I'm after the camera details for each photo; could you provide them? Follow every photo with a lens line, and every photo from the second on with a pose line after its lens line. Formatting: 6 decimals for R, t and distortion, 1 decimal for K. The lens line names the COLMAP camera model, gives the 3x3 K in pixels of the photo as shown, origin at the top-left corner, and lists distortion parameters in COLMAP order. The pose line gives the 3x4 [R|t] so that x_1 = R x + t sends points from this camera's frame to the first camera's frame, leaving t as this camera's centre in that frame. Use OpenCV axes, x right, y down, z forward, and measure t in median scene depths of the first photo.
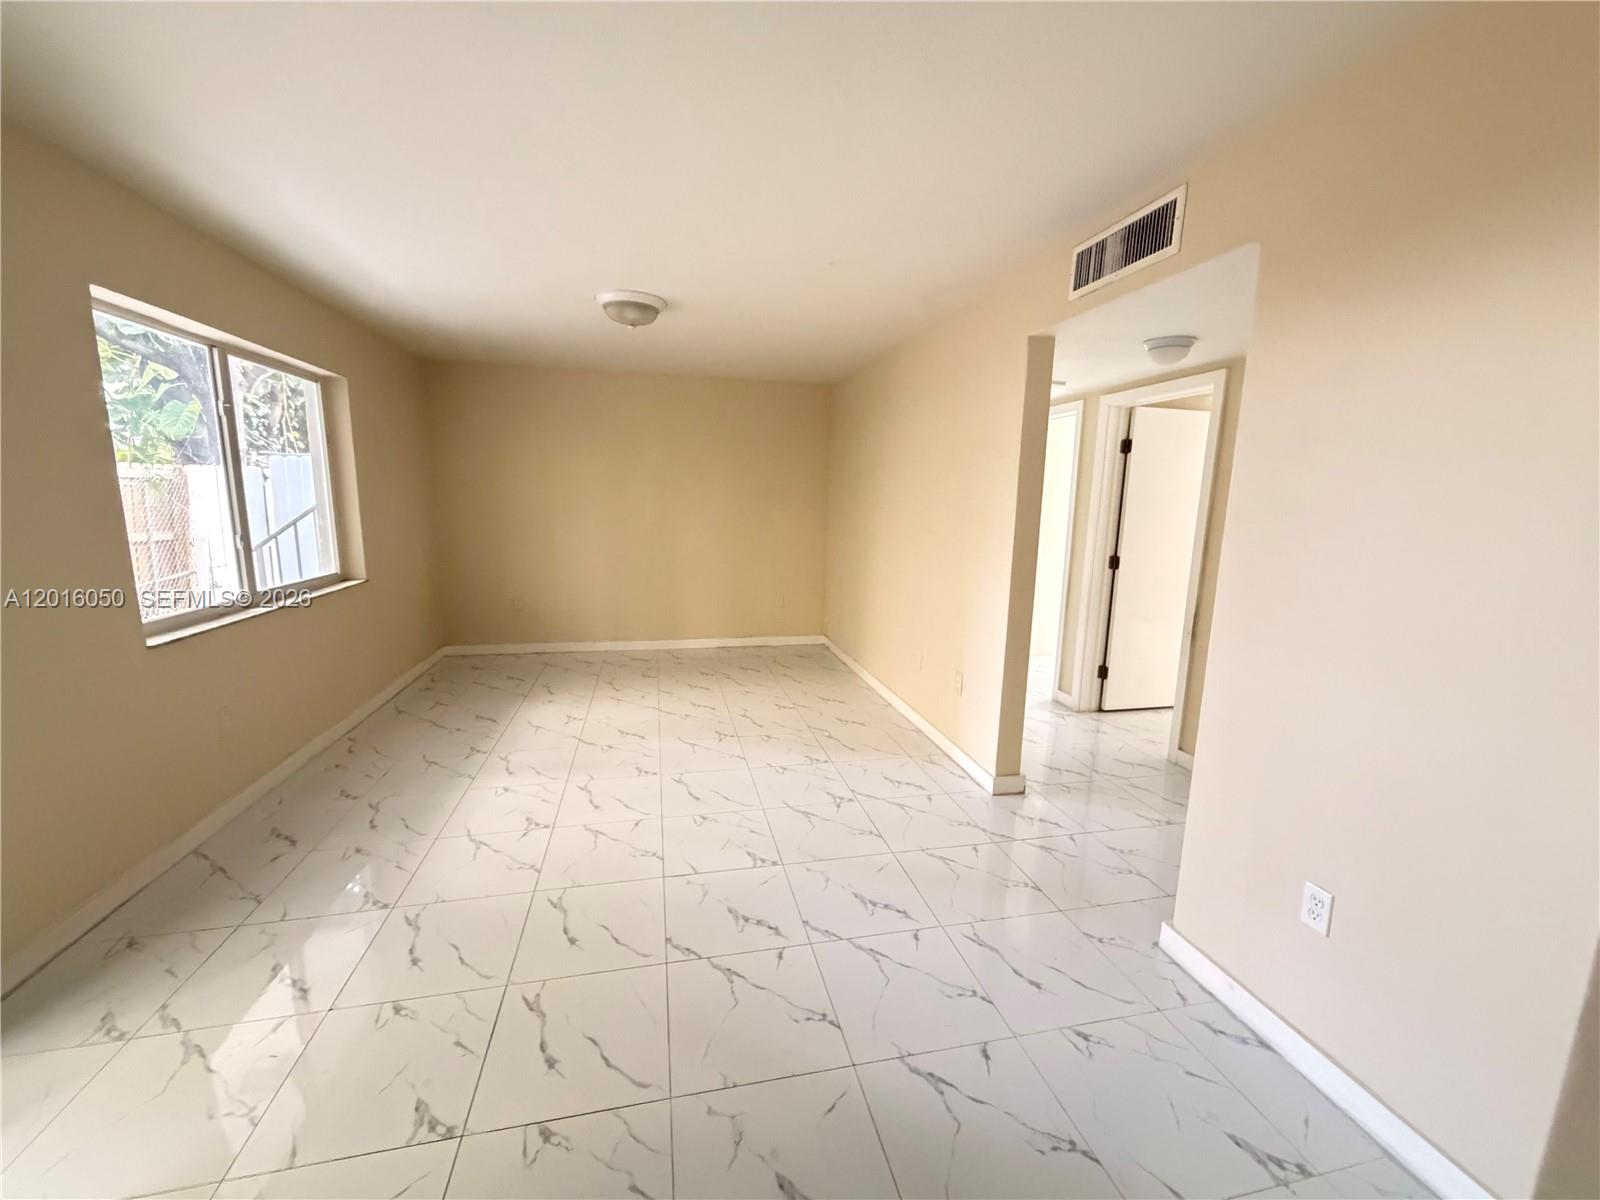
lens RADIAL K [[637.4, 0, 796.1], [0, 637.4, 598.4], [0, 0, 1]] dist [-0.000599, -0.000058]
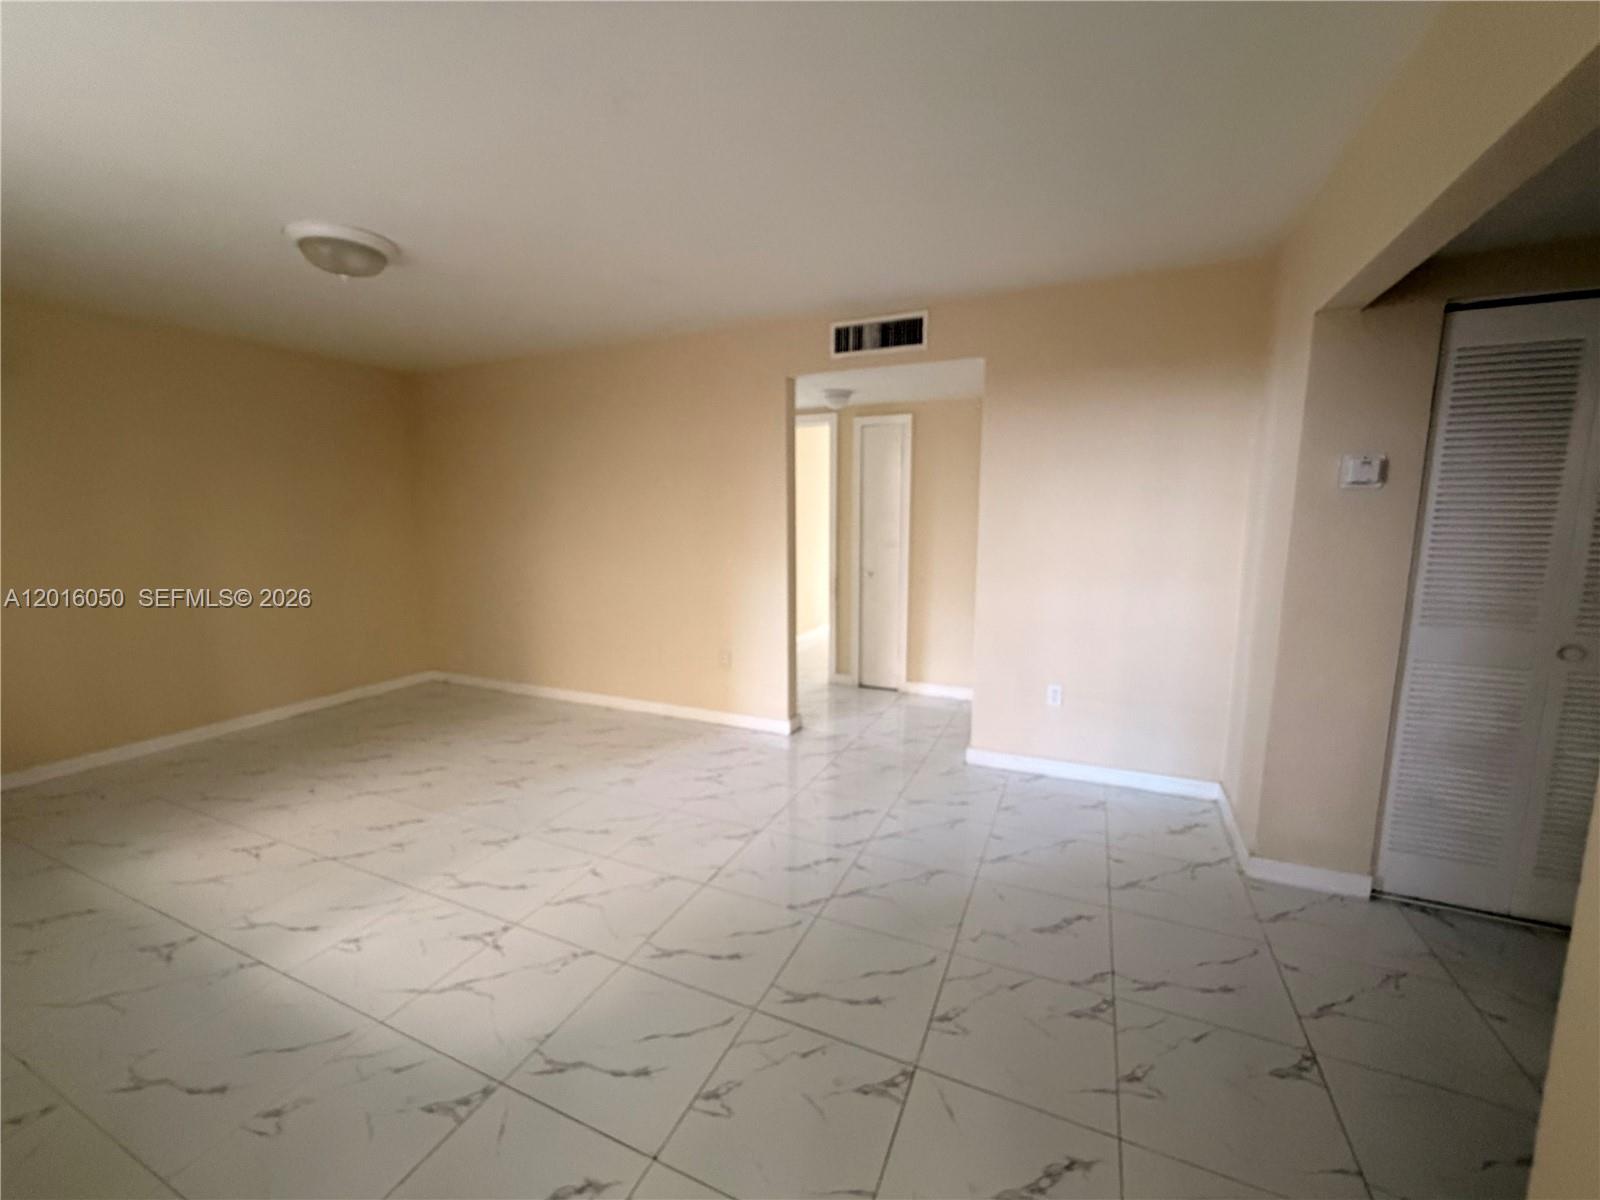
lens RADIAL K [[638.6, 0, 800.0], [0, 638.6, 600.0], [0, 0, 1]] dist [-0.002251, 0.000094]
pose [[0.604217, -0.135199, 0.785266, -0.638581], [0.143060, 0.987893, 0.060009, -0.029319], [-0.783872, 0.076082, 0.616243, 0.182245]]
